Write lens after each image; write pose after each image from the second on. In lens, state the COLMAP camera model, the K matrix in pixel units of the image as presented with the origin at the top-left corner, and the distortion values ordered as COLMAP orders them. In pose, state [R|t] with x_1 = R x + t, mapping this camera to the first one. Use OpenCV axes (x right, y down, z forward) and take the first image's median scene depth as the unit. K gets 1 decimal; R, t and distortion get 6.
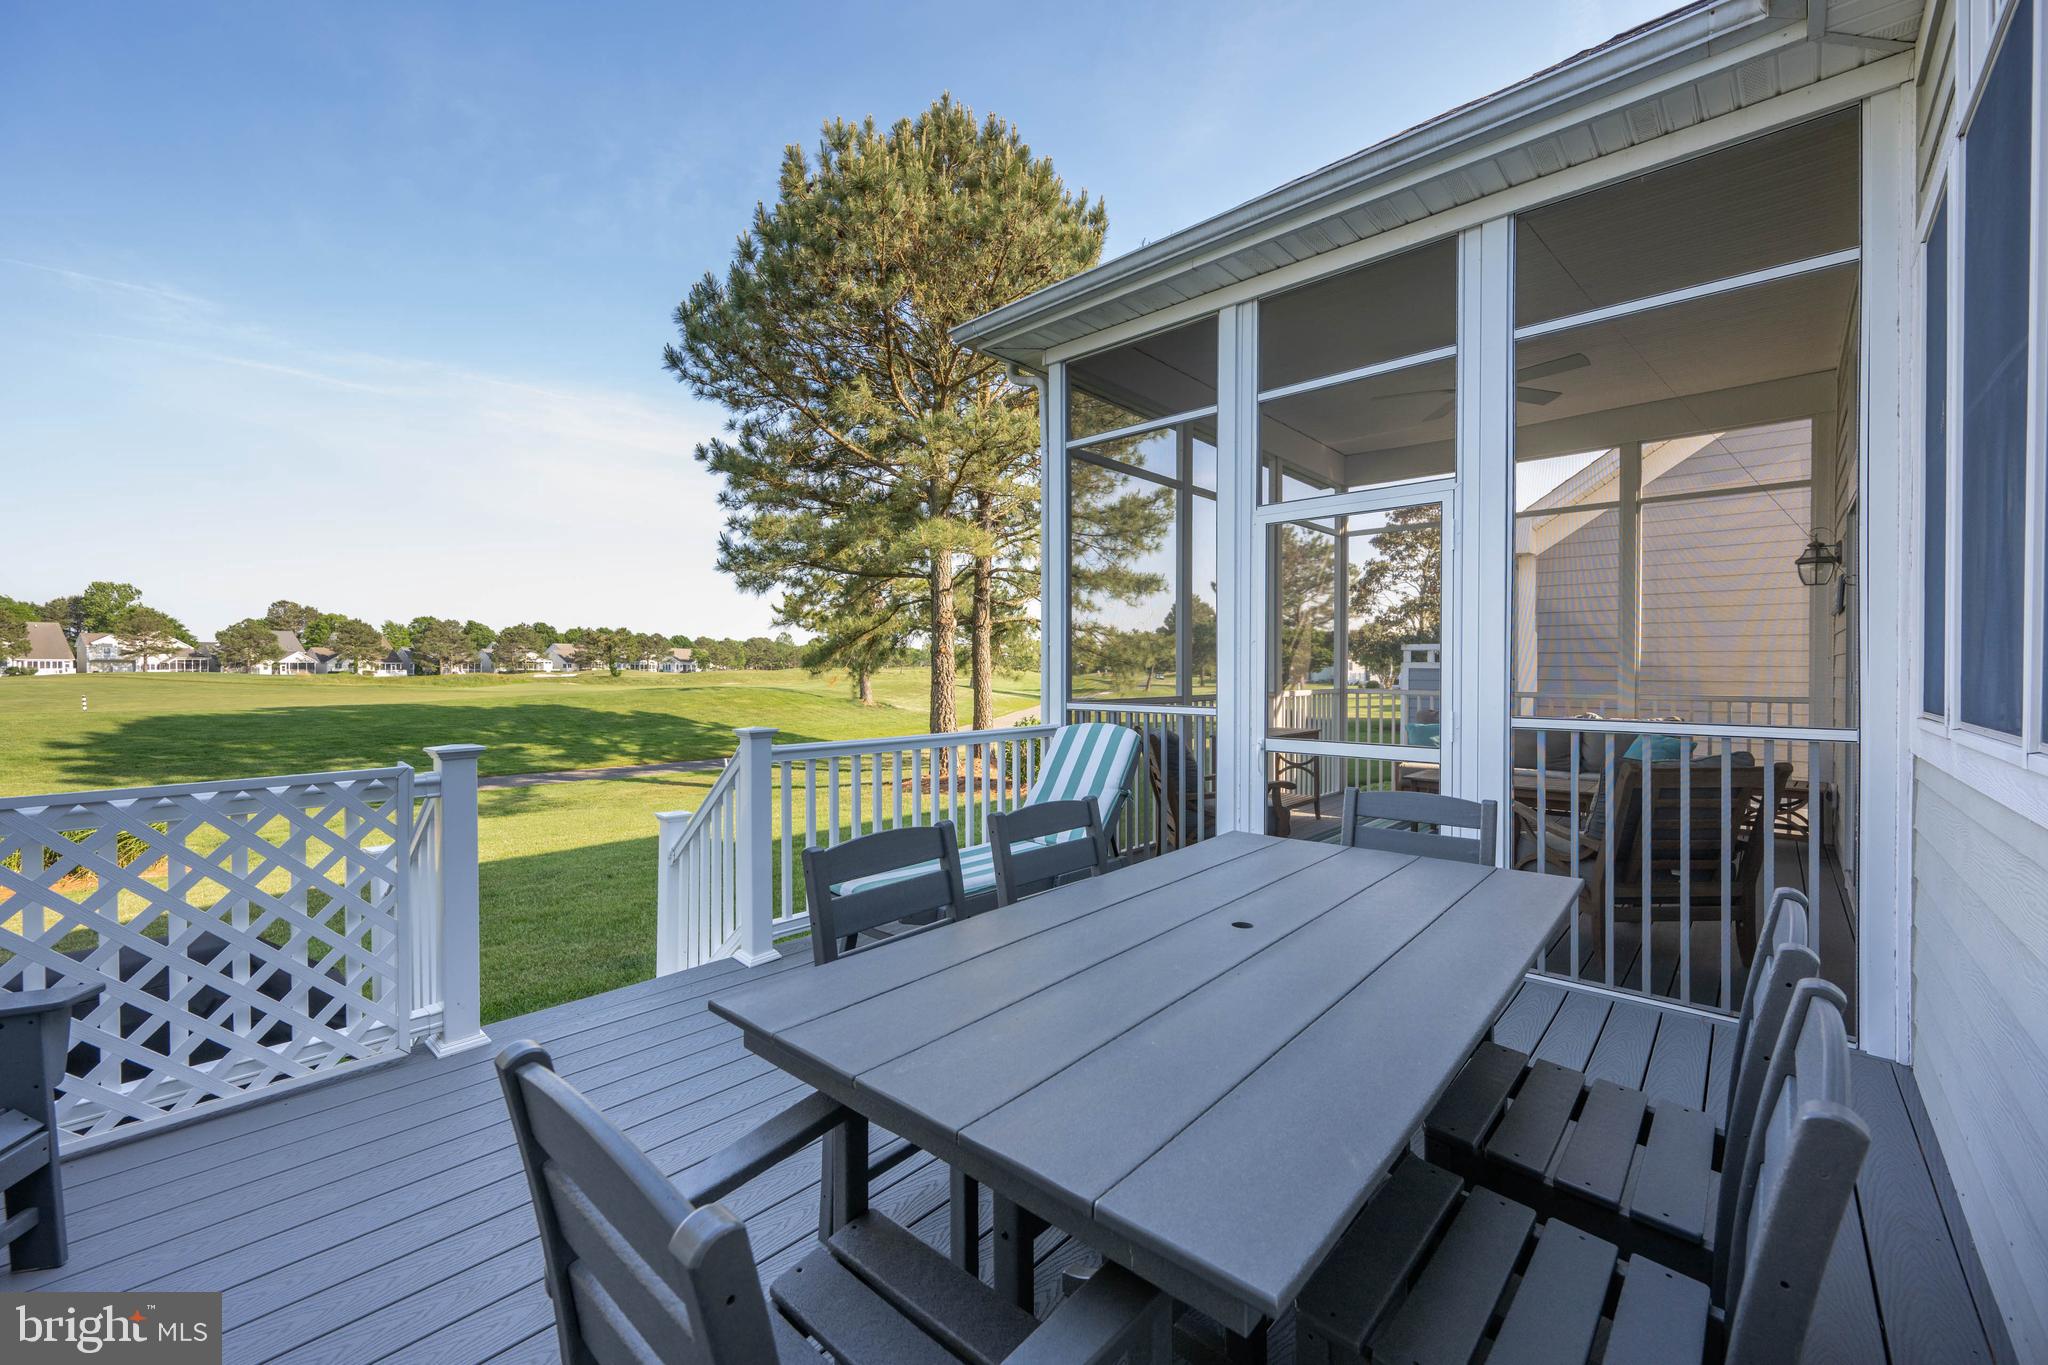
lens RADIAL K [[813.7, 0, 1011.1], [0, 813.7, 666.2], [0, 0, 1]] dist [0.001107, 0.000088]
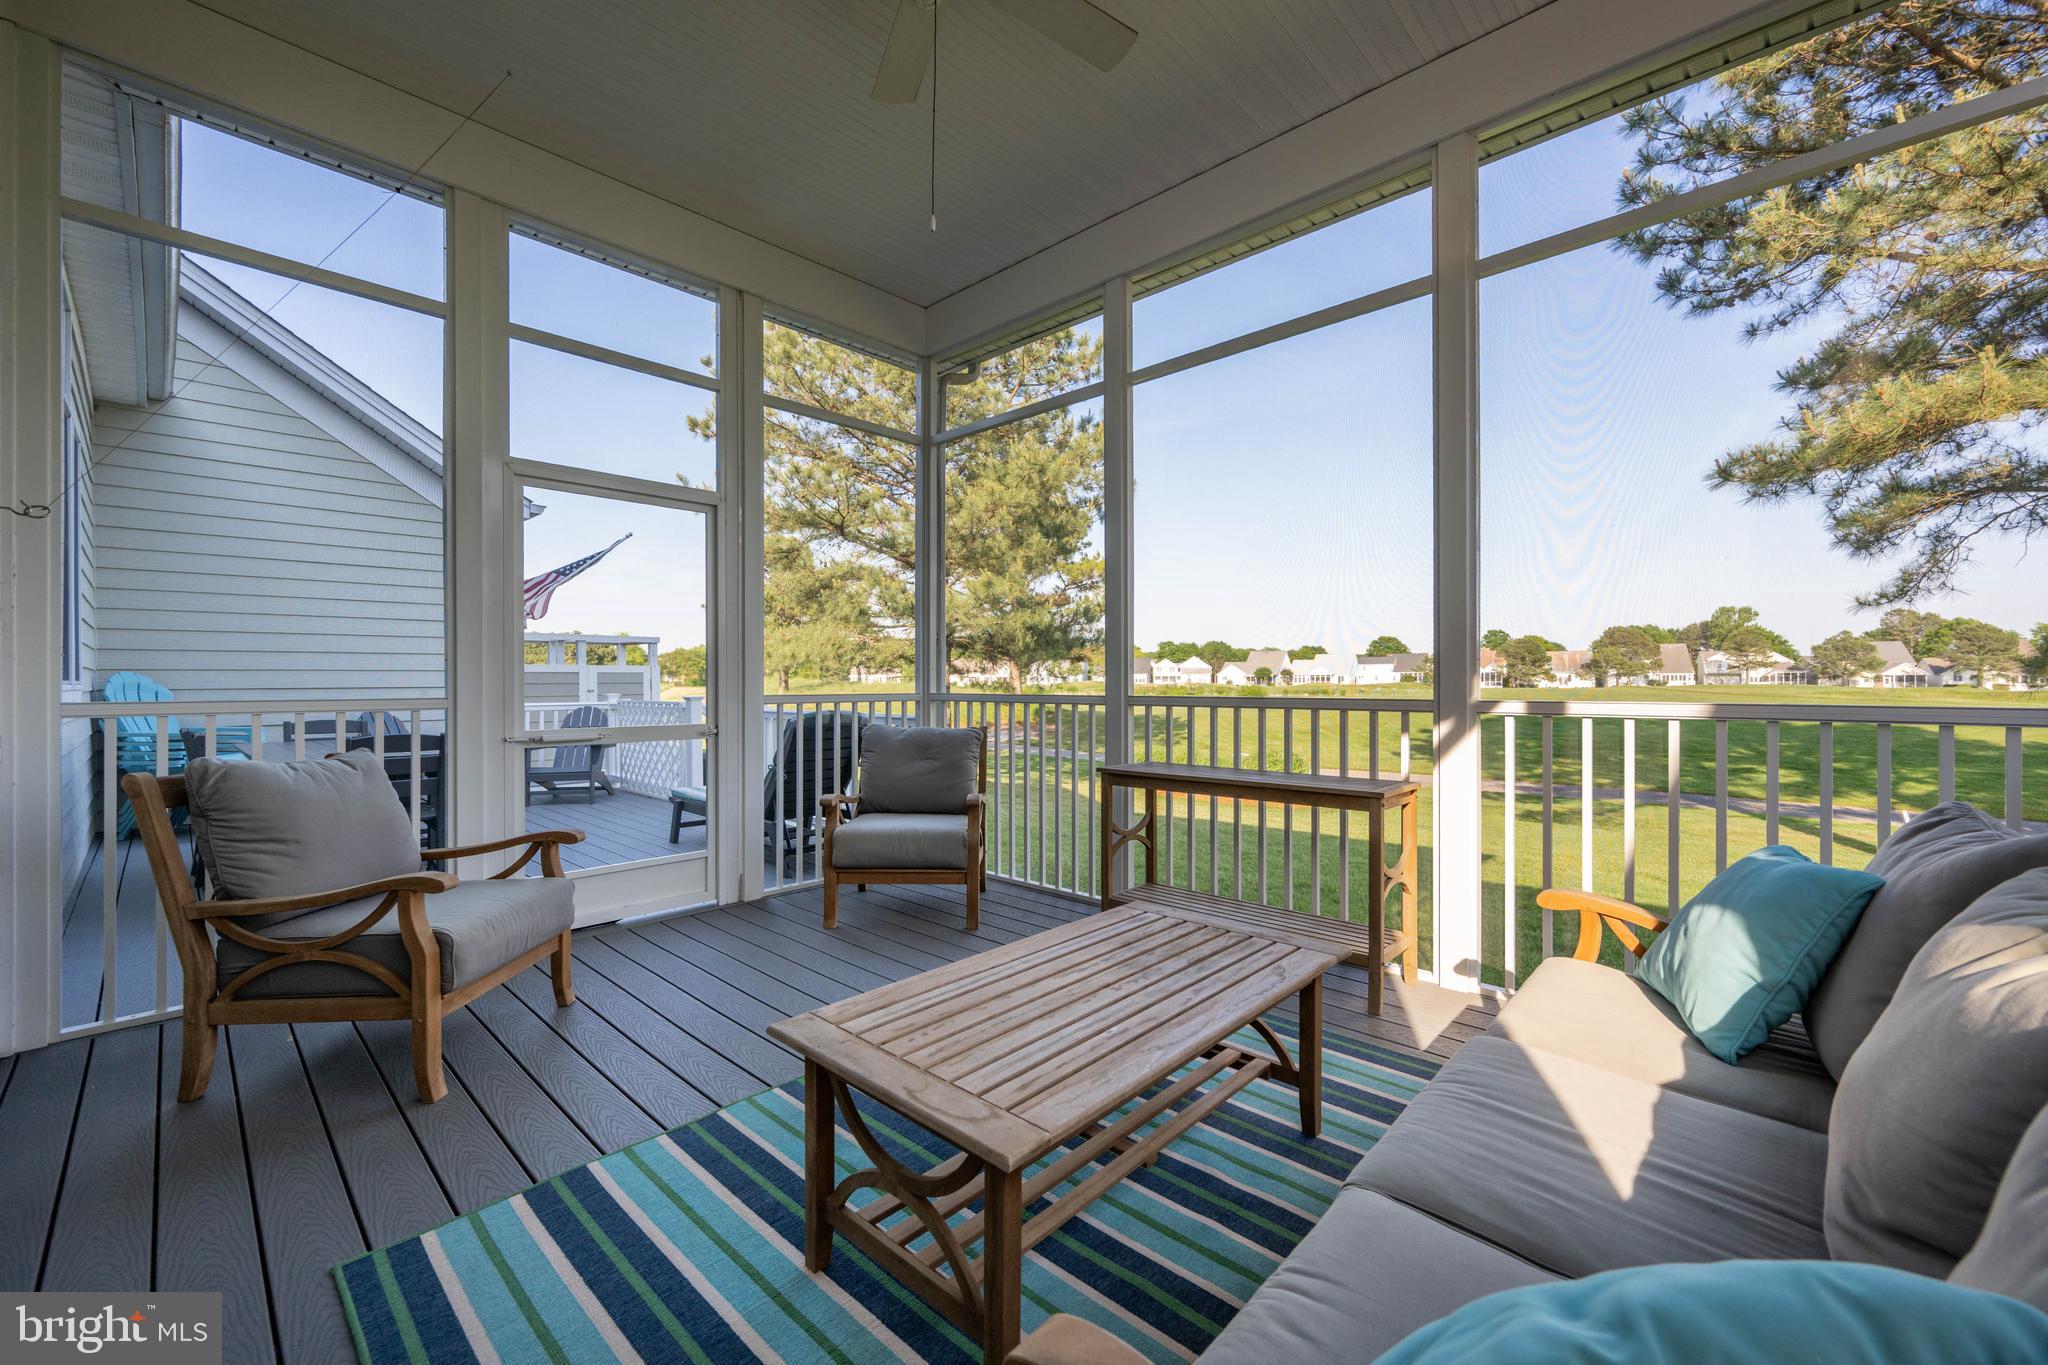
lens RADIAL K [[813.7, 0, 1054.1], [0, 813.7, 666.7], [0, 0, 1]] dist [0.001107, 0.000088]
pose [[0.023607, -0.018146, -0.999557, 0.233506], [0.002553, 0.999833, -0.018091, 0.006473], [0.999718, -0.002124, 0.023649, 0.247194]]
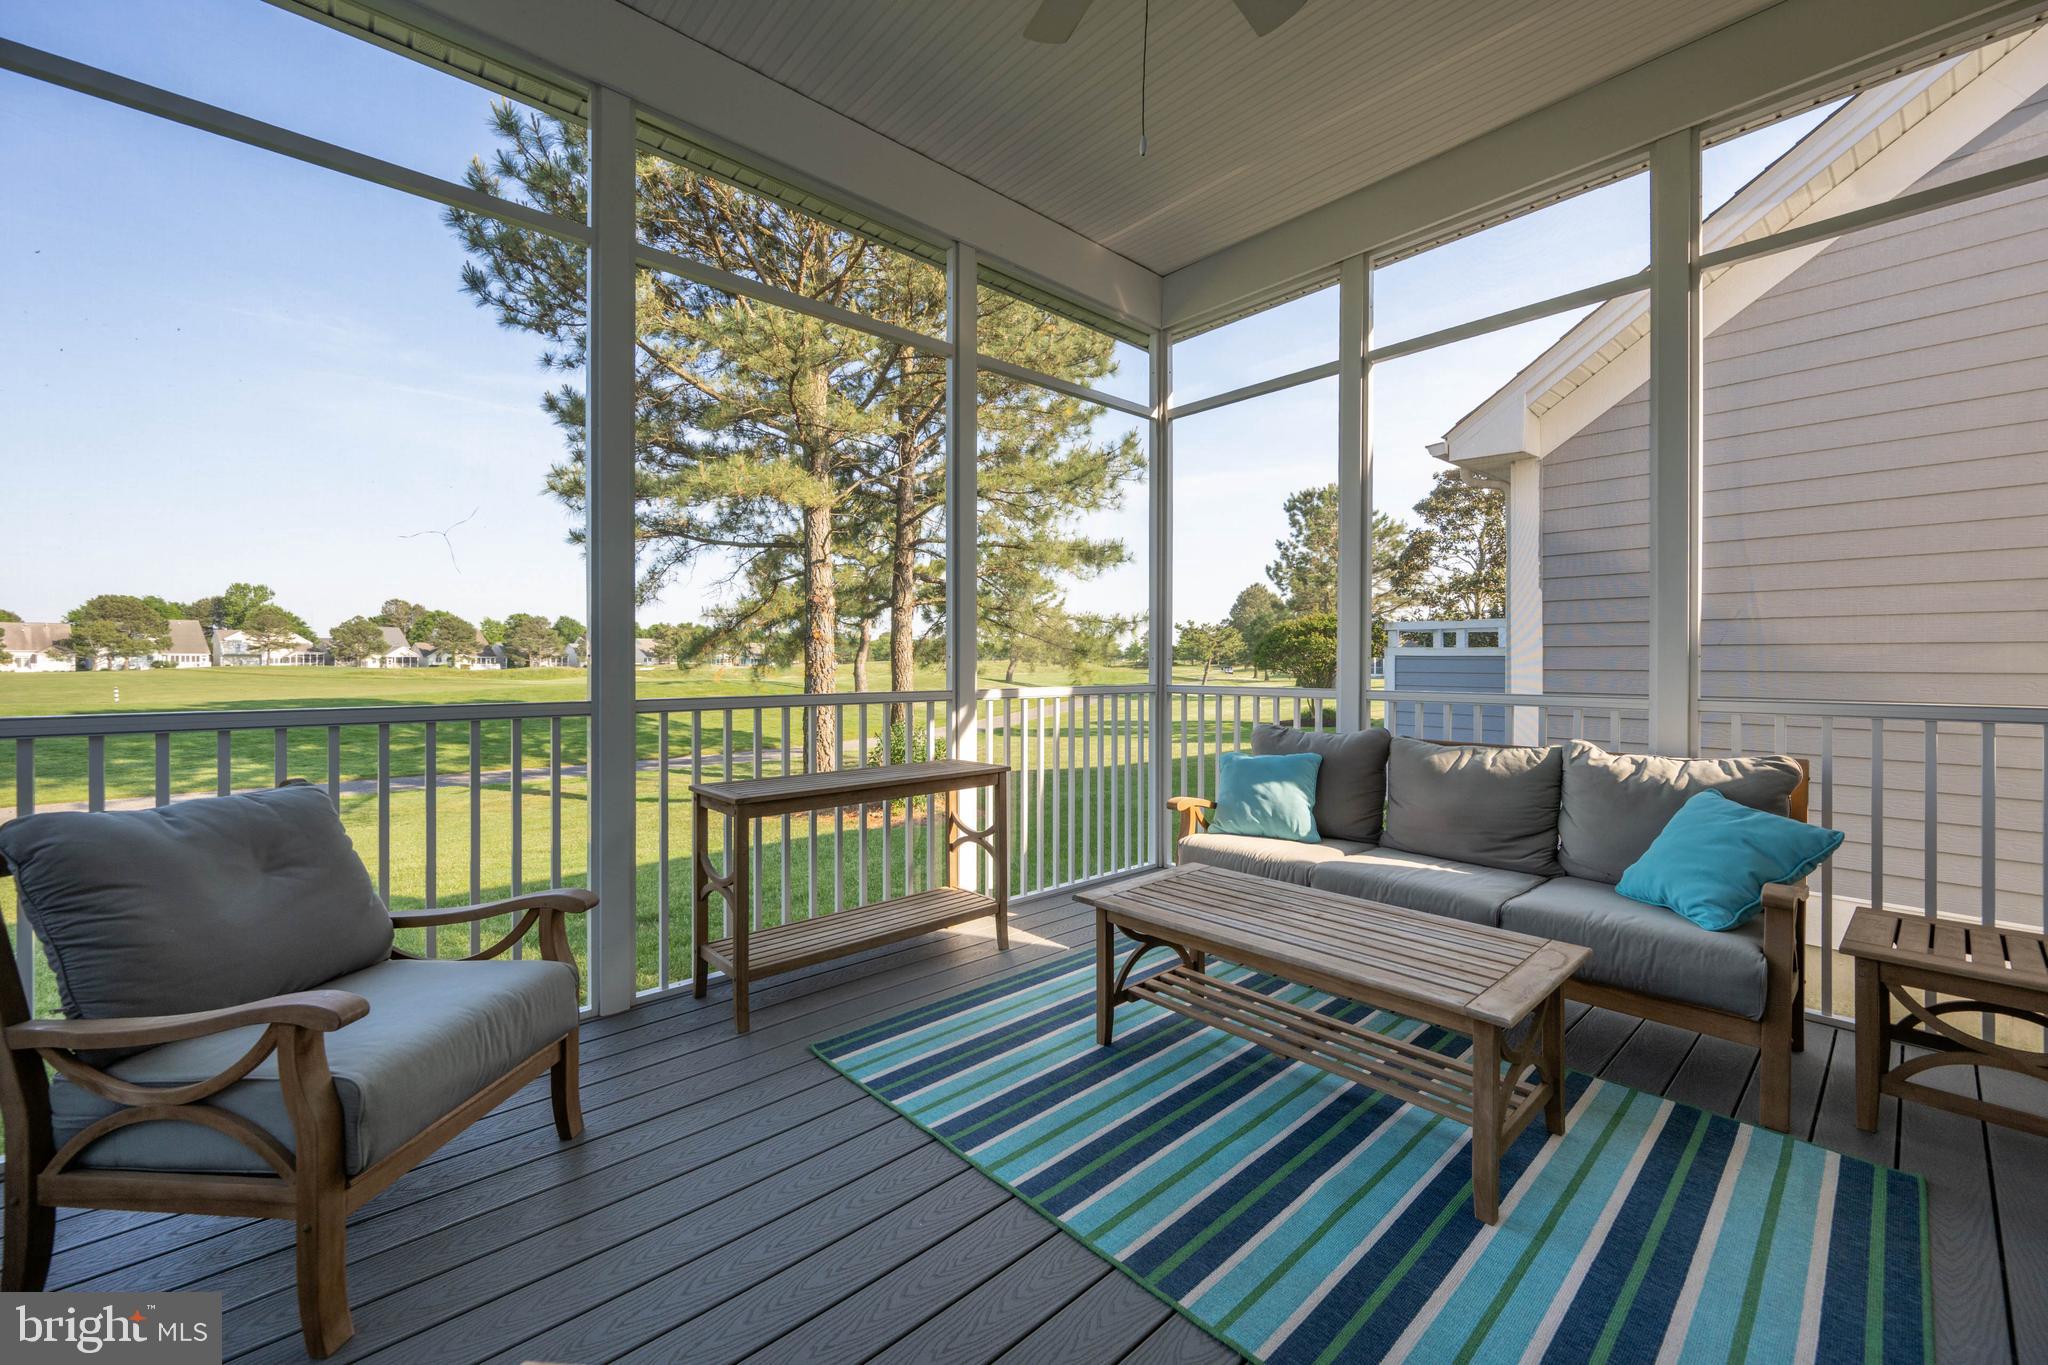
lens RADIAL K [[813.7, 0, 998.3], [0, 813.7, 669.7], [0, 0, 1]] dist [0.001107, 0.000088]
pose [[0.994875, -0.000384, -0.101111, 0.127562], [0.001667, 0.999919, 0.012602, 0.003312], [0.101098, -0.012706, 0.994795, 0.150596]]
